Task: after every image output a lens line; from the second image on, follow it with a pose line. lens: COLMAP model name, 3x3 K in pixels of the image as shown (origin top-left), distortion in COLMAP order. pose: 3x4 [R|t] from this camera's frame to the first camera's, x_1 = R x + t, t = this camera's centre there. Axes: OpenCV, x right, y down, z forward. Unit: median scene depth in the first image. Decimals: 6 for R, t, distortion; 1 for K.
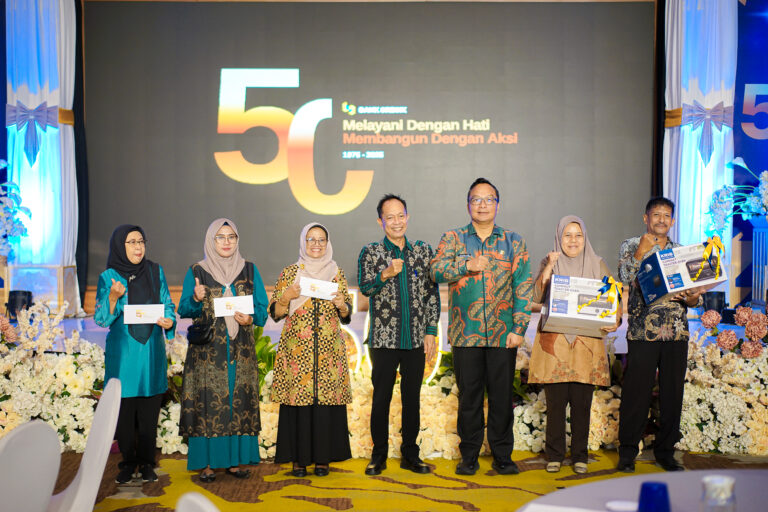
lens RADIAL K [[1211.5, 0, 384.0], [0, 1211.5, 256.0], [0, 0, 1]] dist [0.020029, 0.060168]
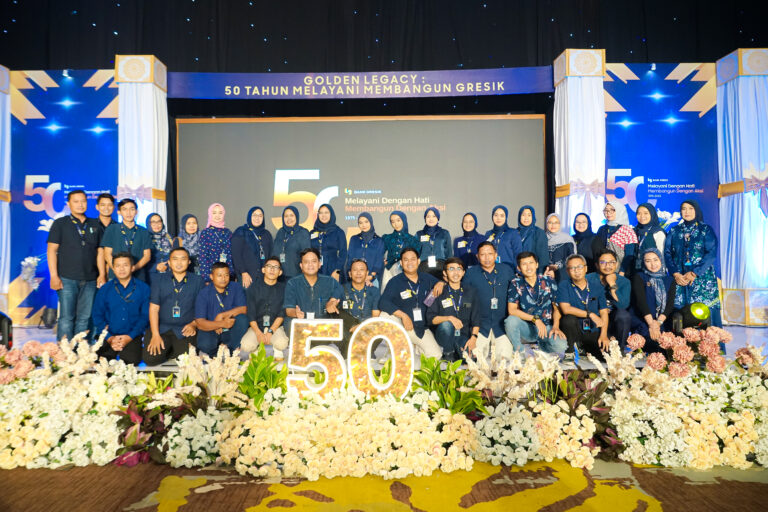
lens RADIAL K [[530.5, 0, 384.0], [0, 530.5, 256.0], [0, 0, 1]] dist [0.000827, 0.000226]
pose [[0.999889, -0.008572, 0.012190, 0.013728], [0.009014, 0.999285, -0.036715, -0.016011], [-0.011867, 0.036821, 0.999251, 0.481633]]
